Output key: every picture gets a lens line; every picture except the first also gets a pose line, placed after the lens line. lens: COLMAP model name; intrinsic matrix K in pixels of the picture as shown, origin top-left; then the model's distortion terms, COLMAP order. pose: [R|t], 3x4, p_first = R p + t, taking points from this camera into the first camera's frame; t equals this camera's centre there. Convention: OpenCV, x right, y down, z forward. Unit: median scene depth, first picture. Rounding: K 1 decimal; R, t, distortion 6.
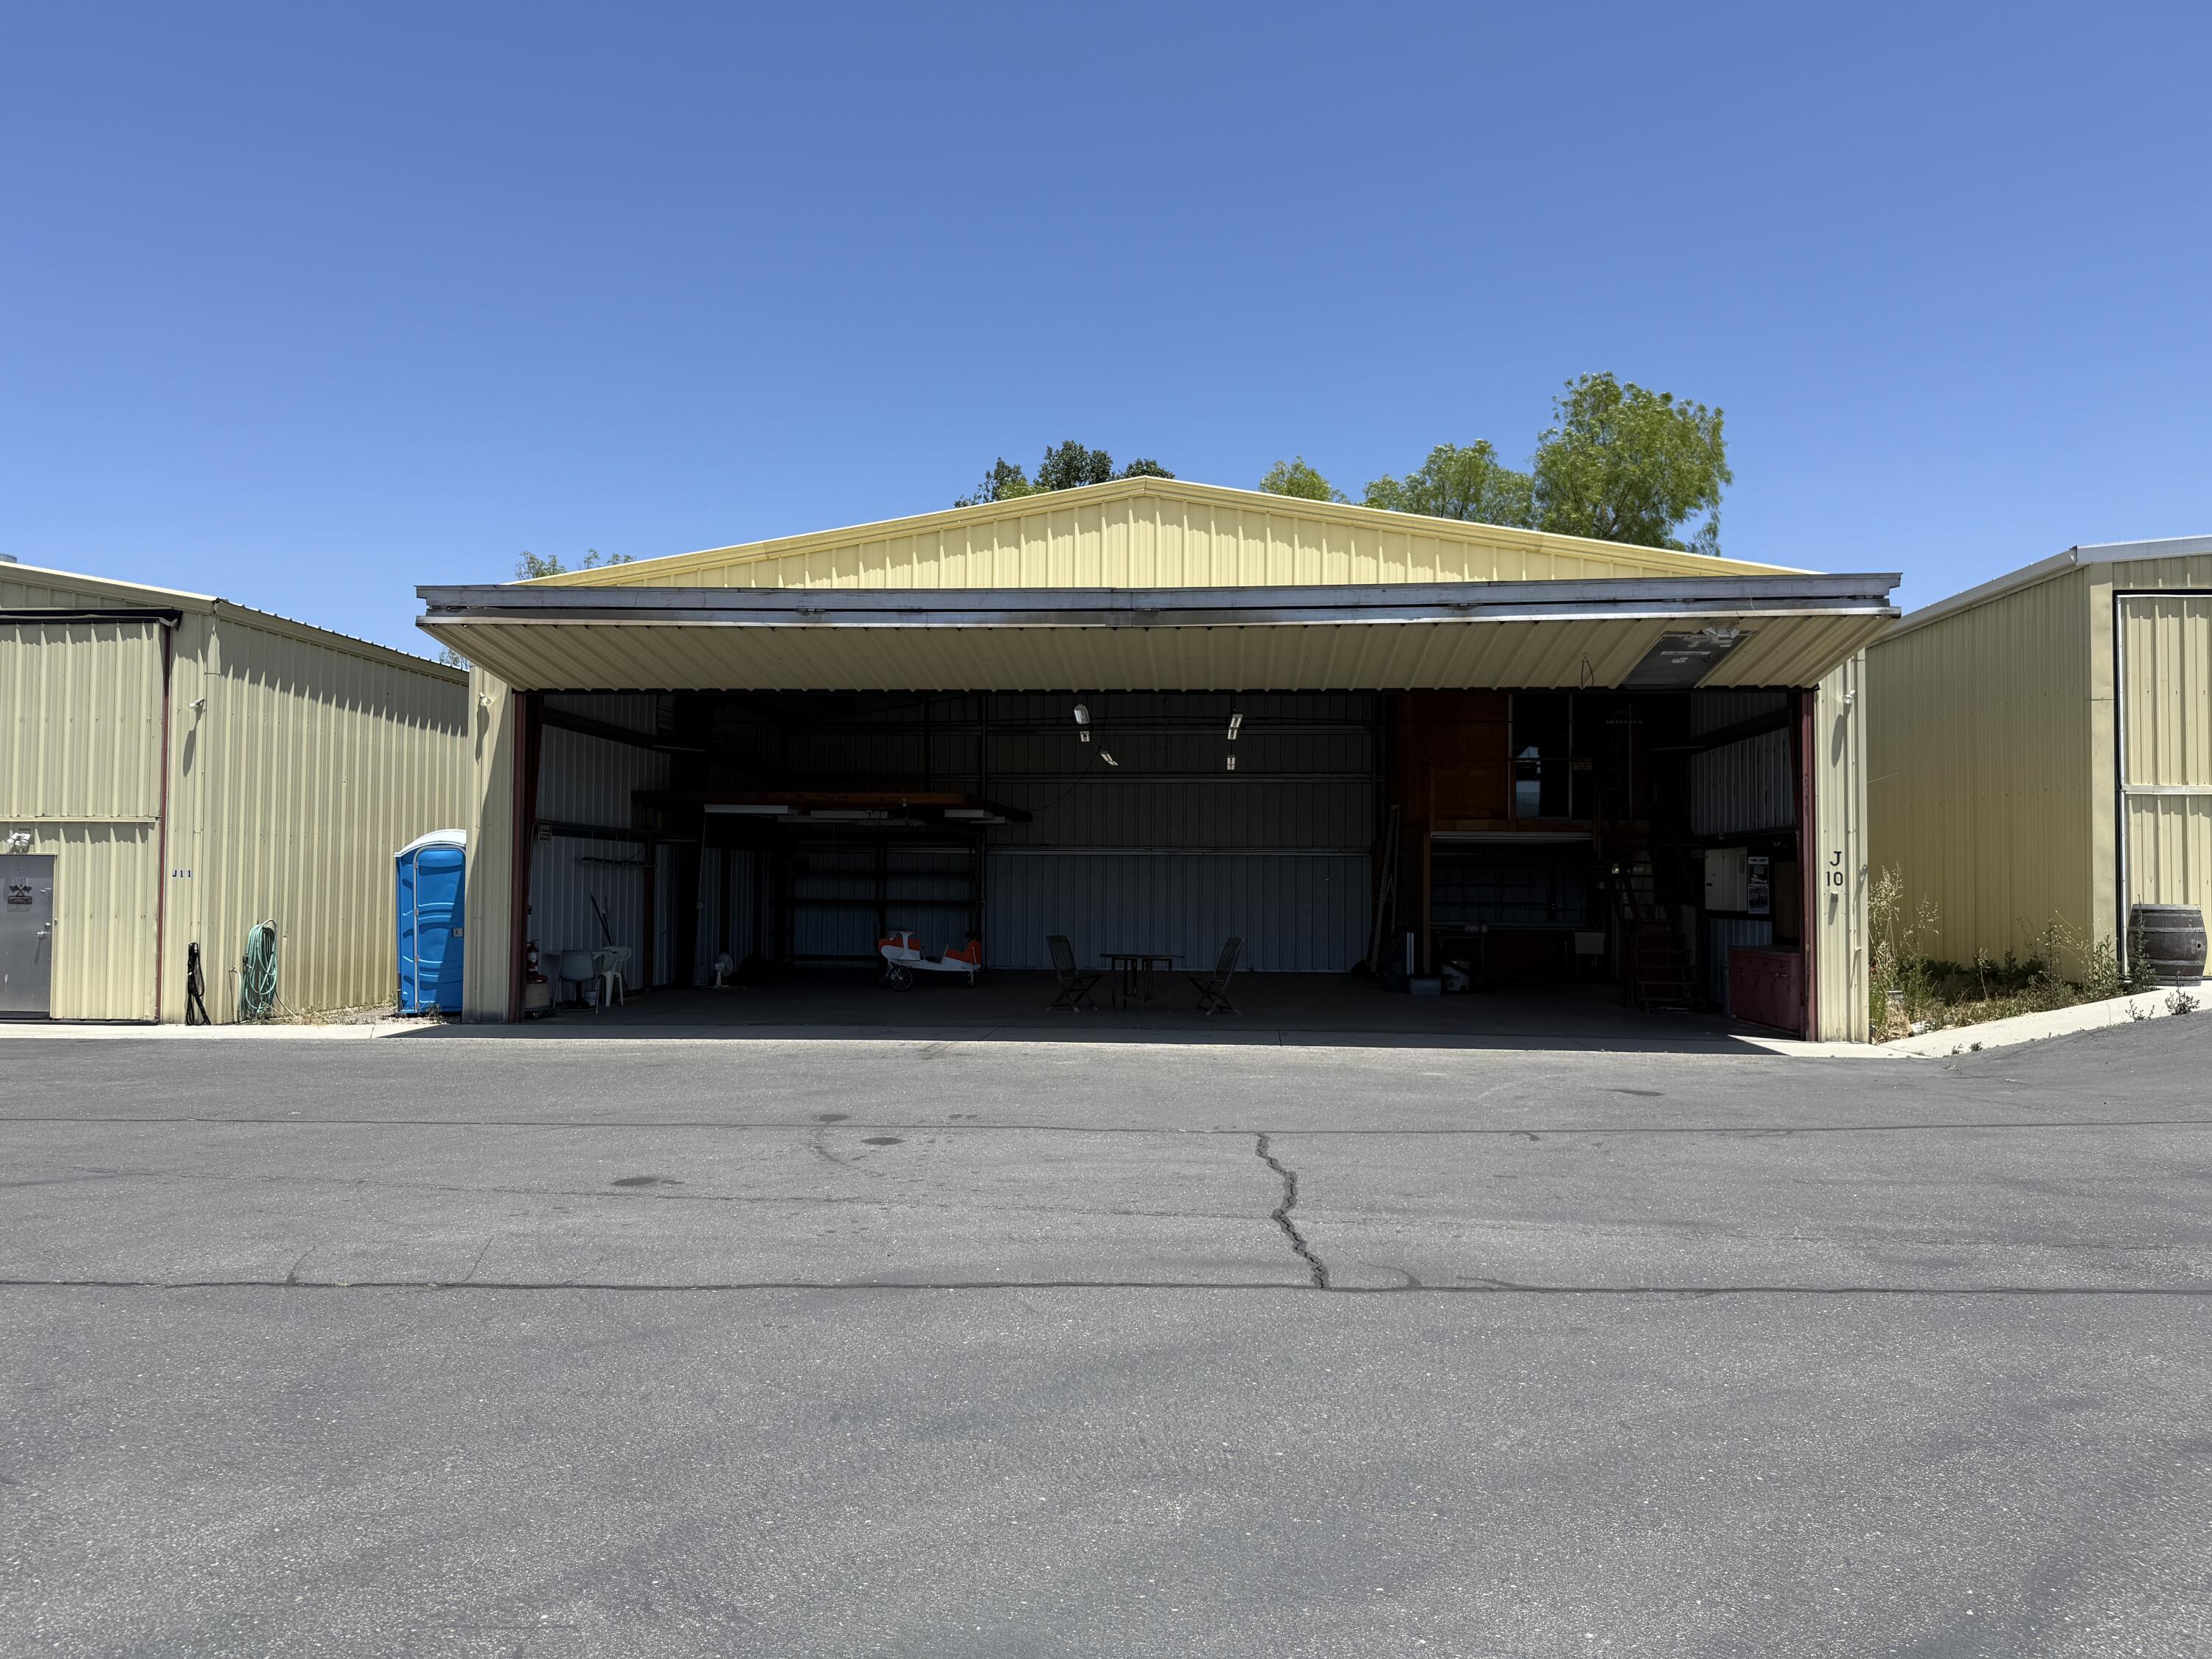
lens RADIAL K [[1547.3, 0, 1109.5], [0, 1547.3, 844.3], [0, 0, 1]] dist [-0.009289, 0.017290]
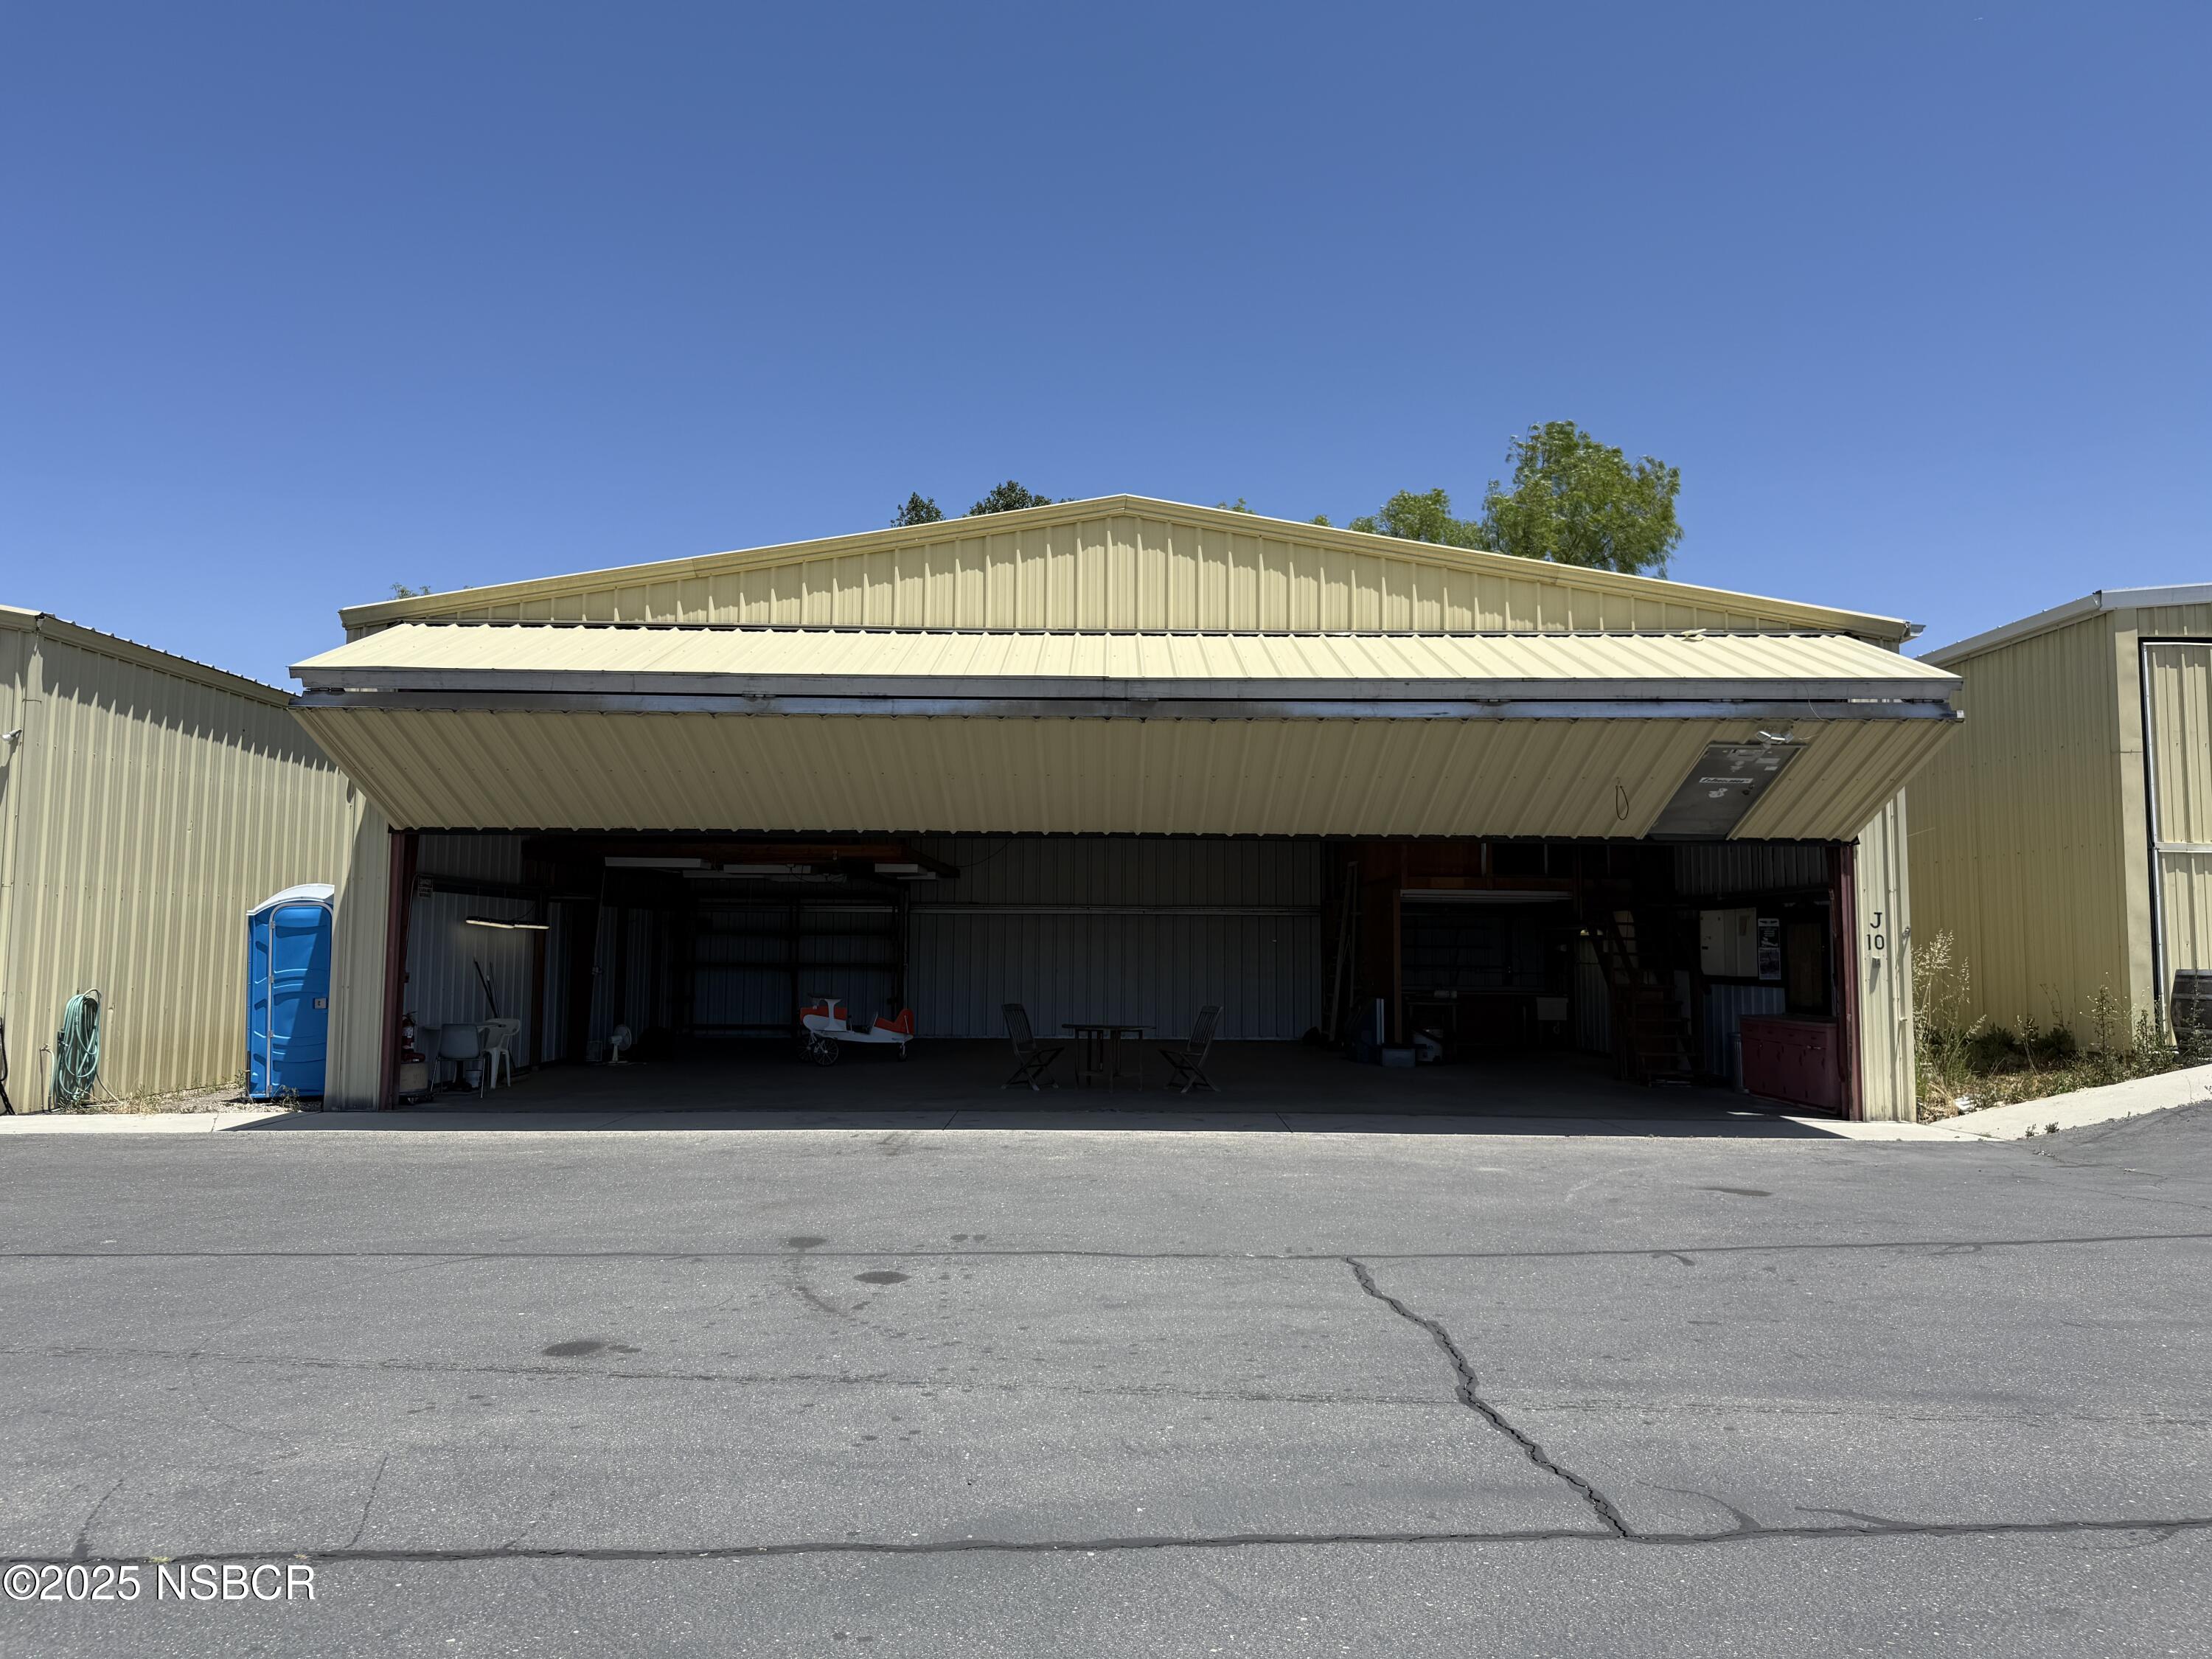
lens RADIAL K [[1547.3, 0, 1105.5], [0, 1547.3, 816.4], [0, 0, 1]] dist [-0.009289, 0.017290]
pose [[0.997080, 0.006599, 0.076079, -0.055736], [-0.002325, 0.998421, -0.056126, 0.000253], [-0.076329, 0.055785, 0.995521, 0.111310]]
